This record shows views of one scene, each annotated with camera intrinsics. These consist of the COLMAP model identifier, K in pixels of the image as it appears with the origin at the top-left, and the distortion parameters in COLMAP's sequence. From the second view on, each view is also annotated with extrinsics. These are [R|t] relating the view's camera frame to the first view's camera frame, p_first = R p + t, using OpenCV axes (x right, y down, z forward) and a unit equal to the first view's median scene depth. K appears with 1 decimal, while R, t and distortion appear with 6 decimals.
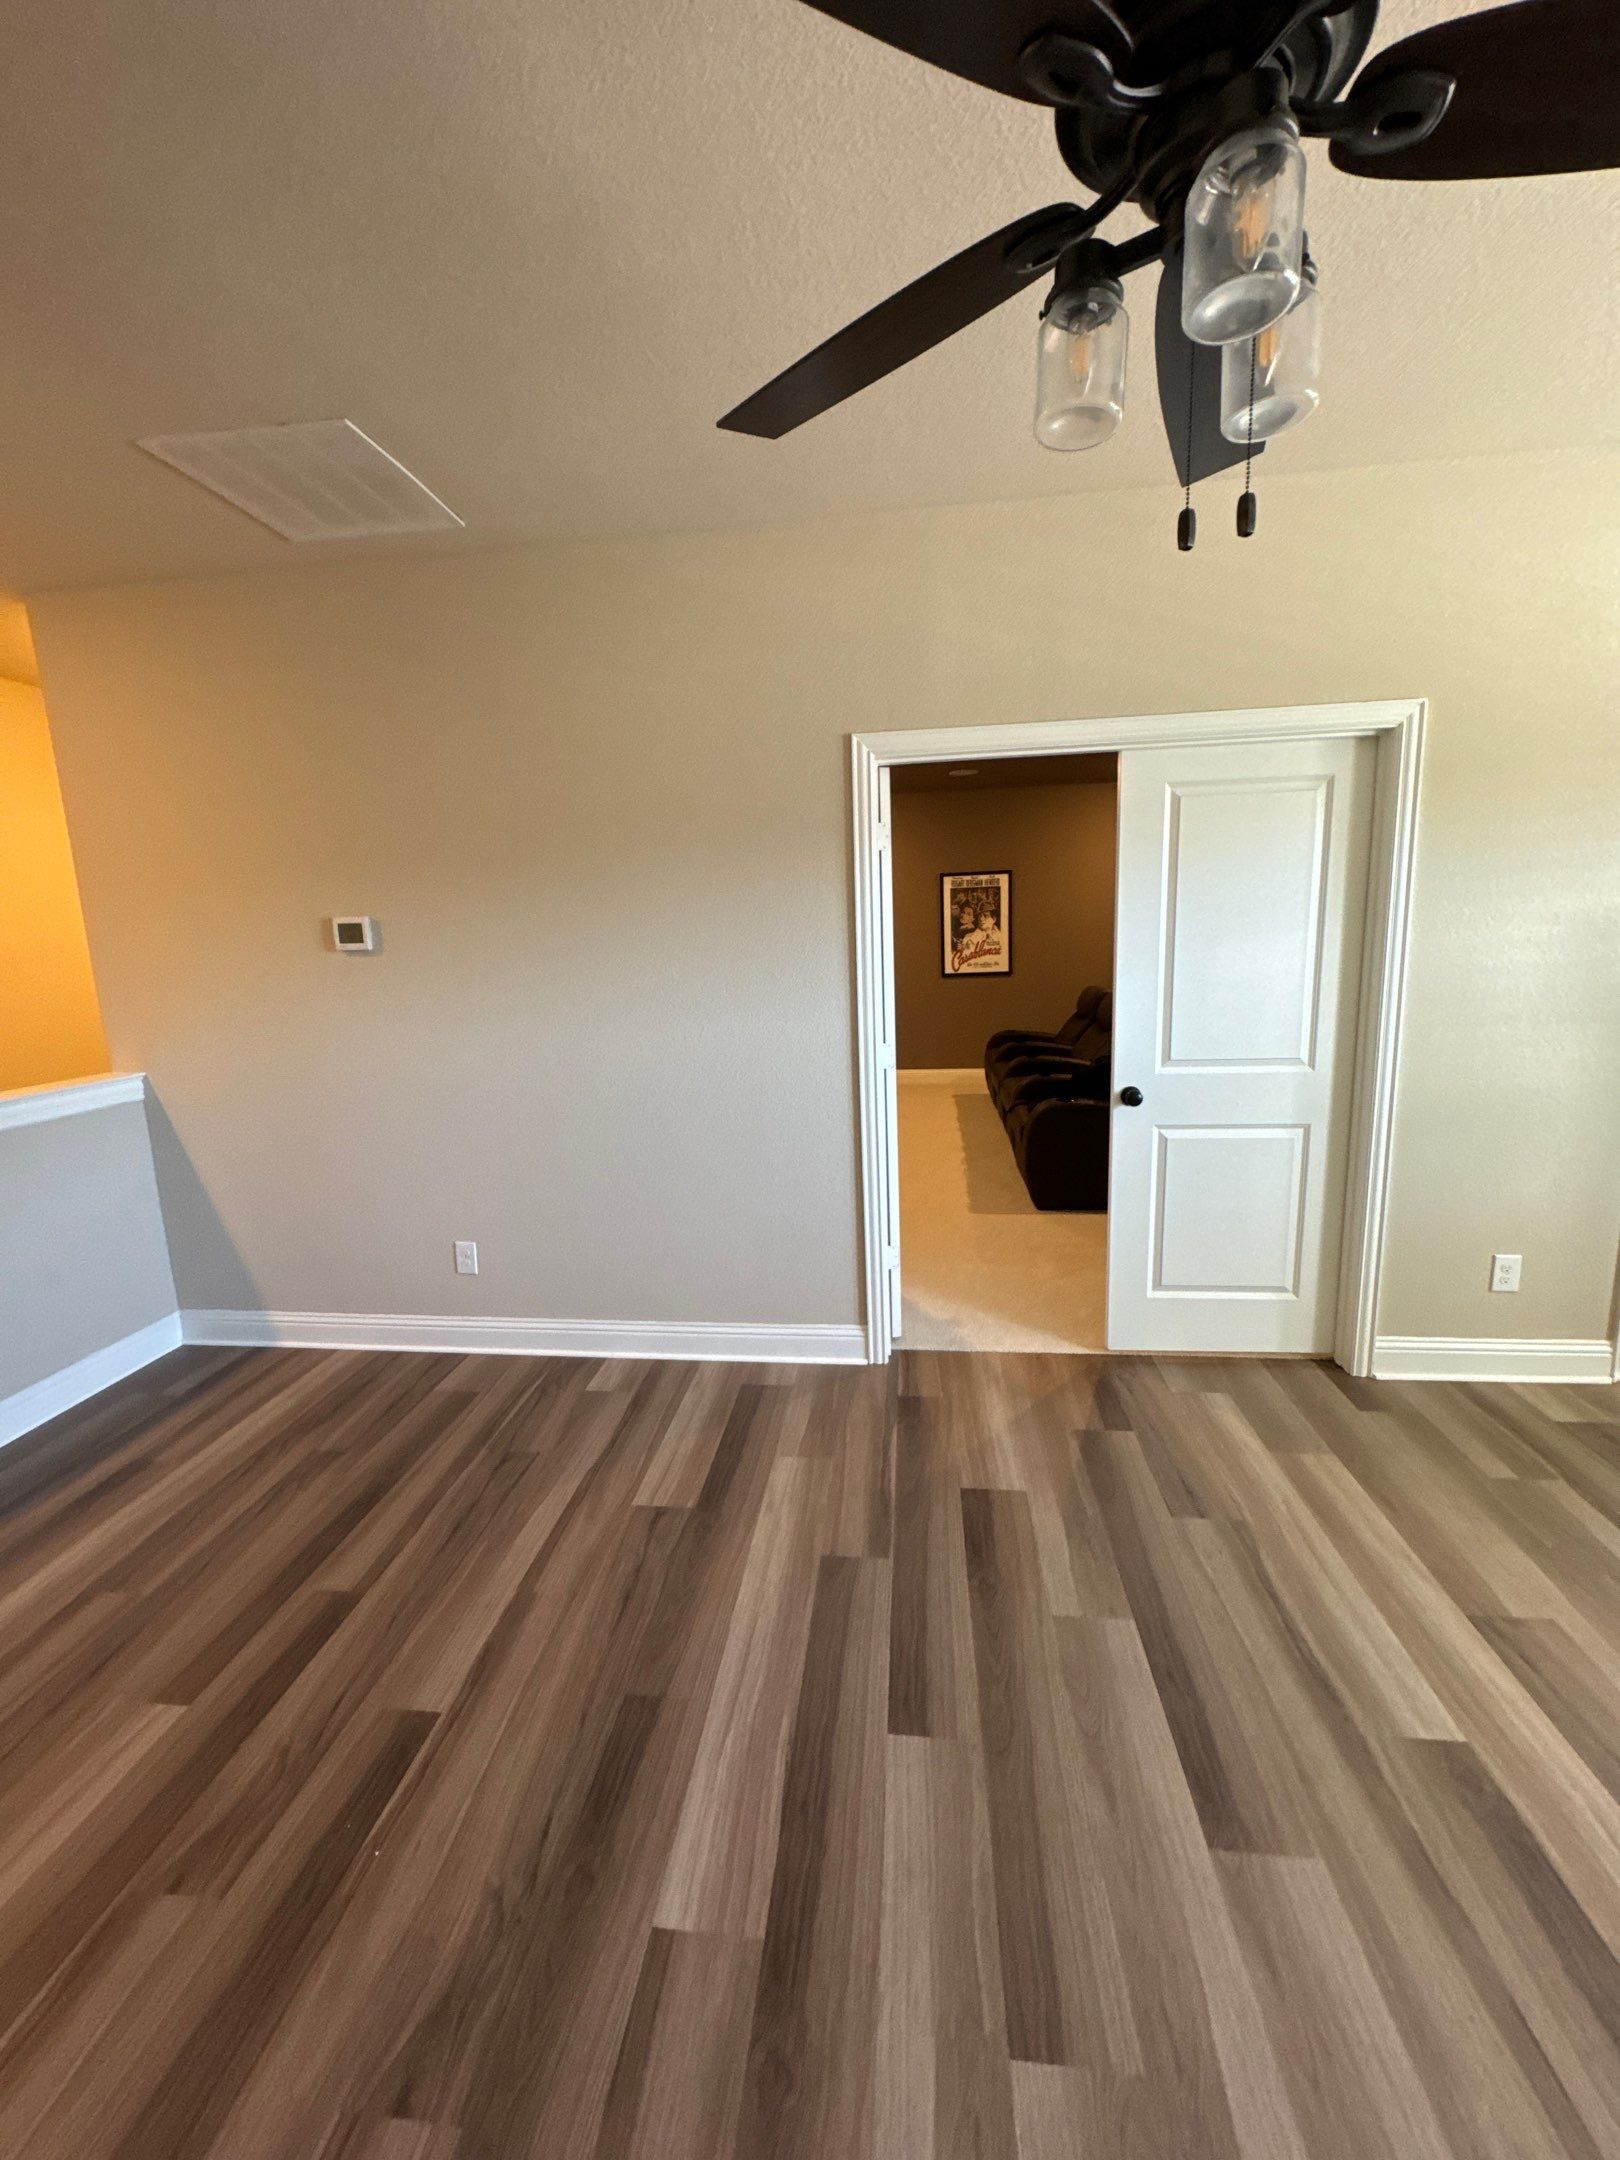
lens RADIAL K [[855.1, 0, 807.1], [0, 855.1, 1078.9], [0, 0, 1]] dist [-0.001985, 0.000549]
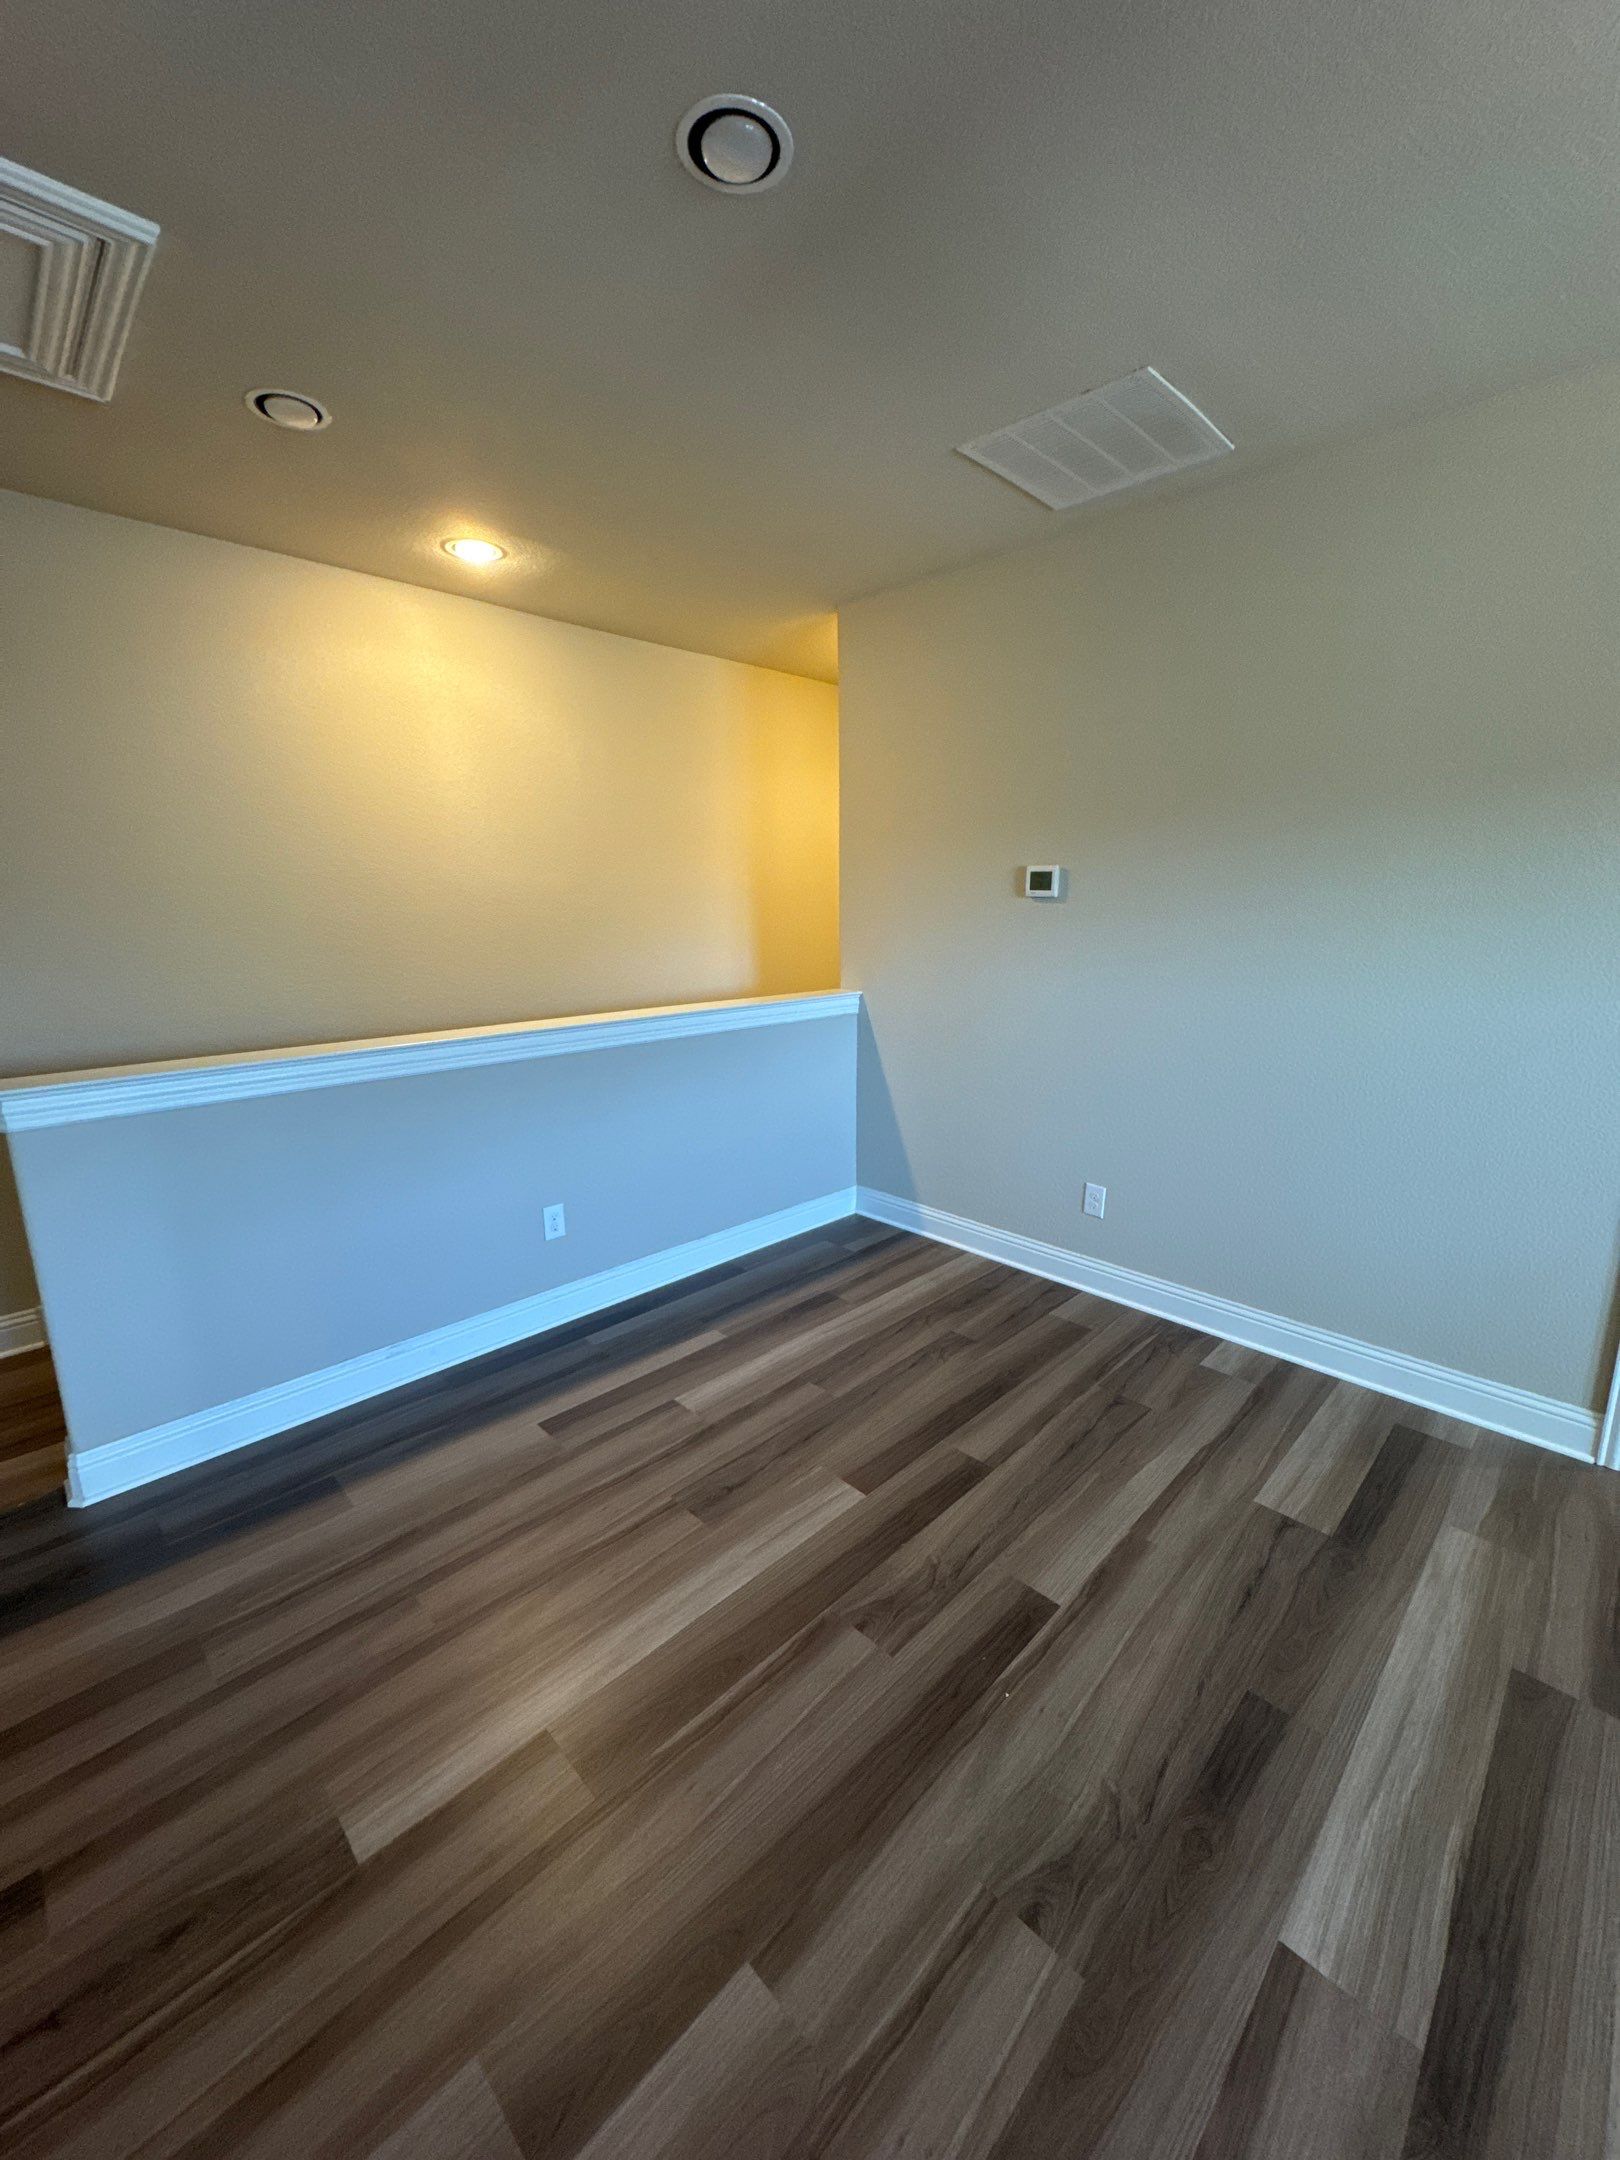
lens RADIAL K [[855.1, 0, 809.8], [0, 855.1, 1076.9], [0, 0, 1]] dist [-0.001985, 0.000549]
pose [[0.786316, 0.155677, -0.597889, -0.106661], [-0.129132, 0.987771, 0.087364, 0.023035], [0.604178, 0.008511, 0.796804, -0.042967]]
